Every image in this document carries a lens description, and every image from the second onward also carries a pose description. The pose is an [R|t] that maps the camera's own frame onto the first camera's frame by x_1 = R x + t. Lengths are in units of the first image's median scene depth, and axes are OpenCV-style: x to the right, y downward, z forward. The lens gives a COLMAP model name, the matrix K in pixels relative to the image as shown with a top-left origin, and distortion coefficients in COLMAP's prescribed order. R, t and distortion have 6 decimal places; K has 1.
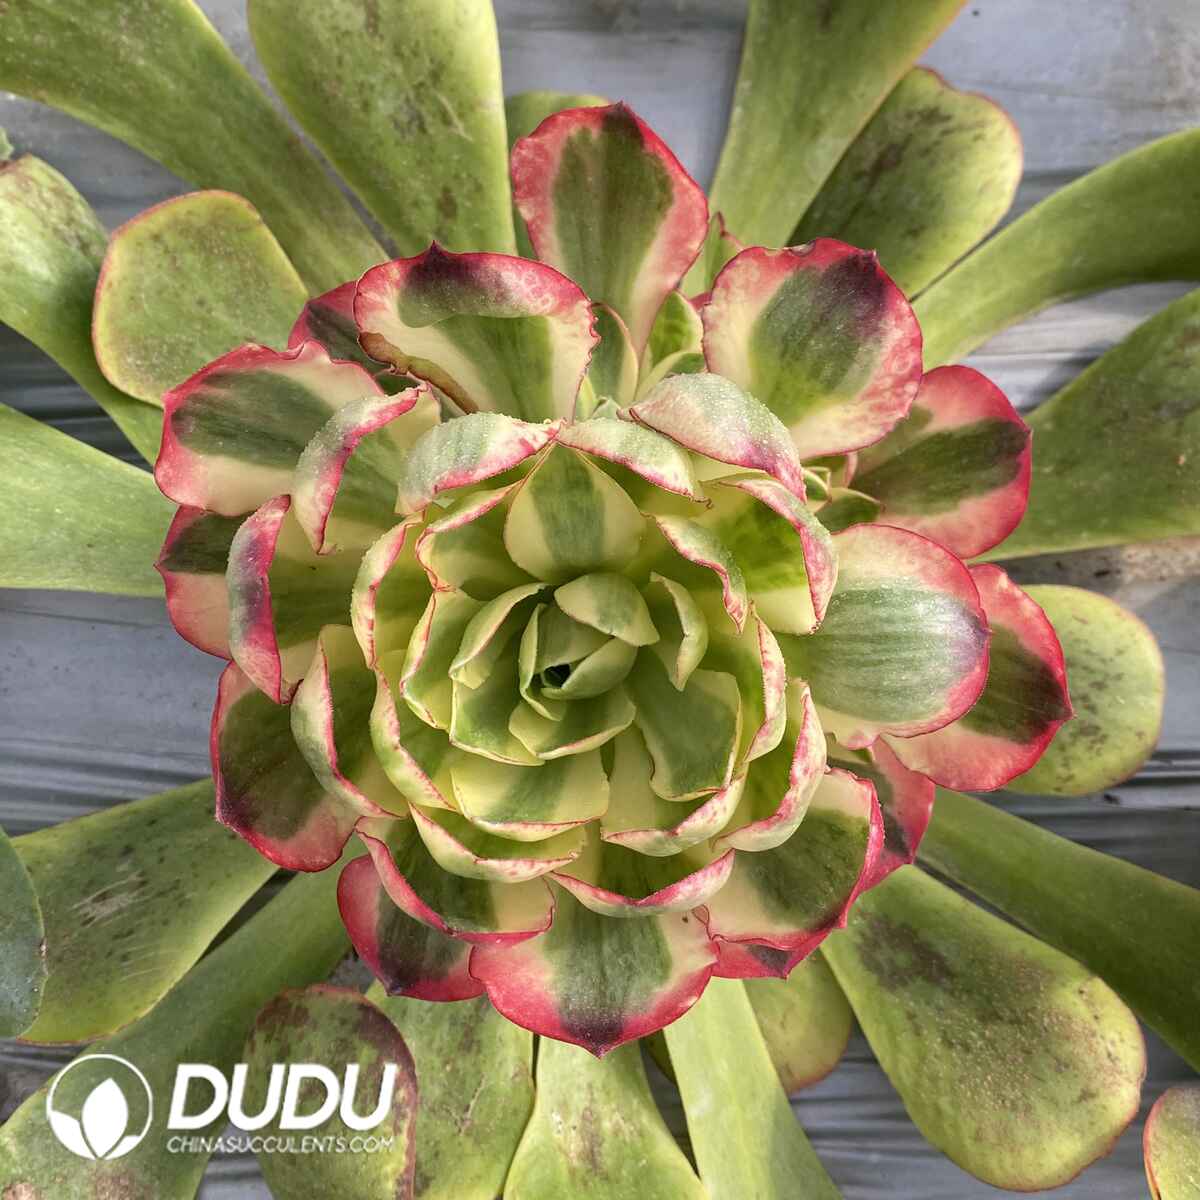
lens RADIAL K [[1484.4, 0, 600.0], [0, 1484.4, 600.0], [0, 0, 1]] dist [0.169342, -0.449224]
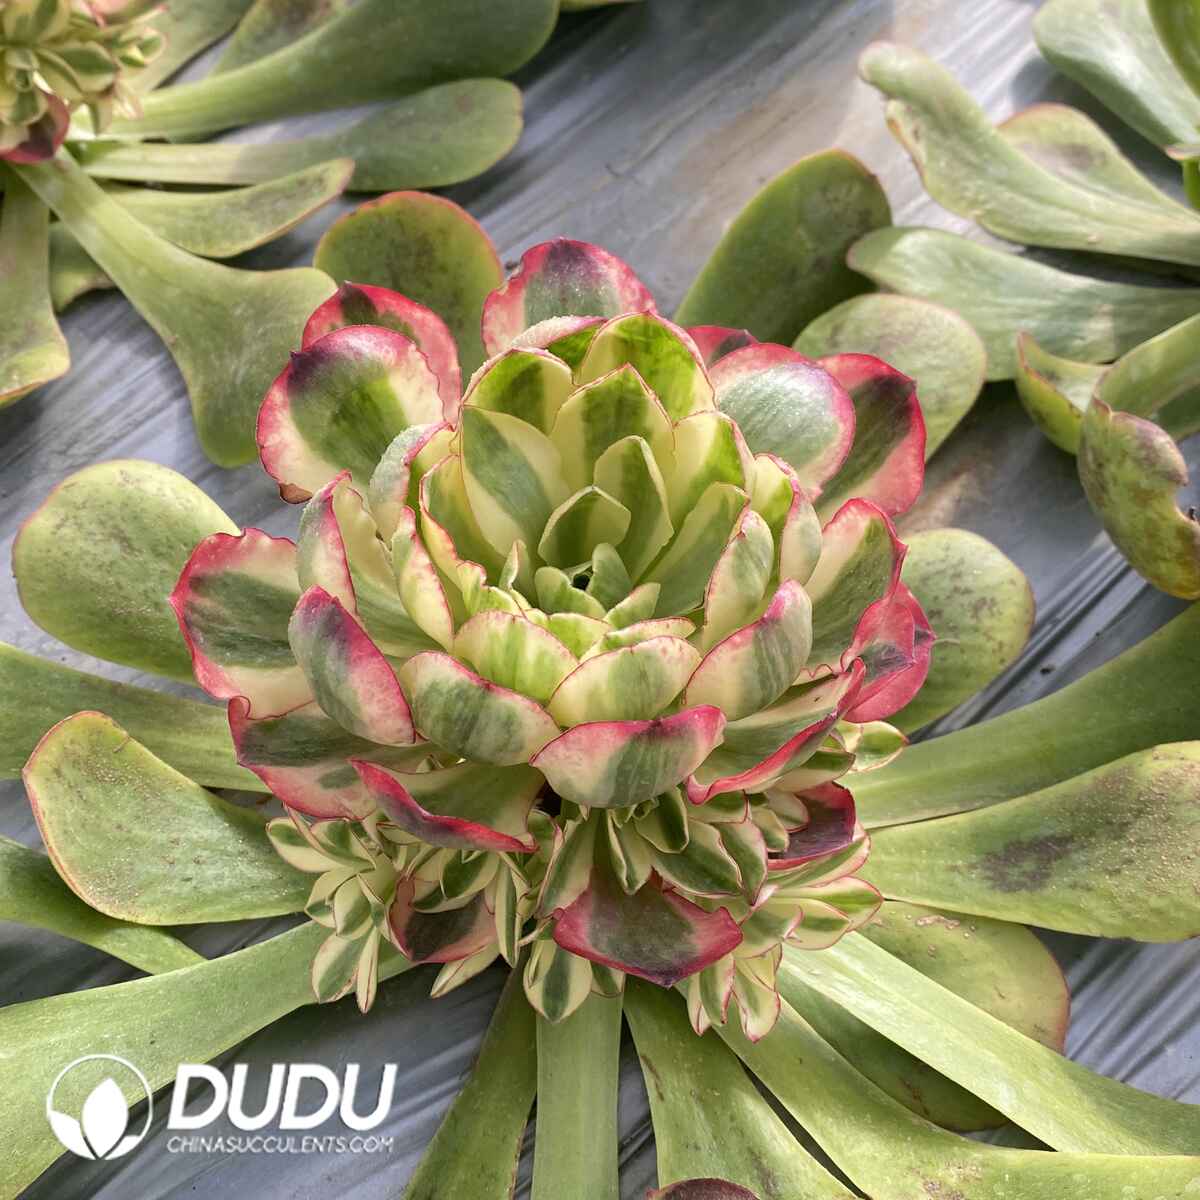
lens RADIAL K [[1484.4, 0, 600.0], [0, 1484.4, 600.0], [0, 0, 1]] dist [0.169342, -0.449224]
pose [[0.760268, -0.559048, 0.330844, -0.276367], [0.649499, 0.644739, -0.403067, 0.359091], [0.012025, 0.521321, 0.853276, 0.010619]]
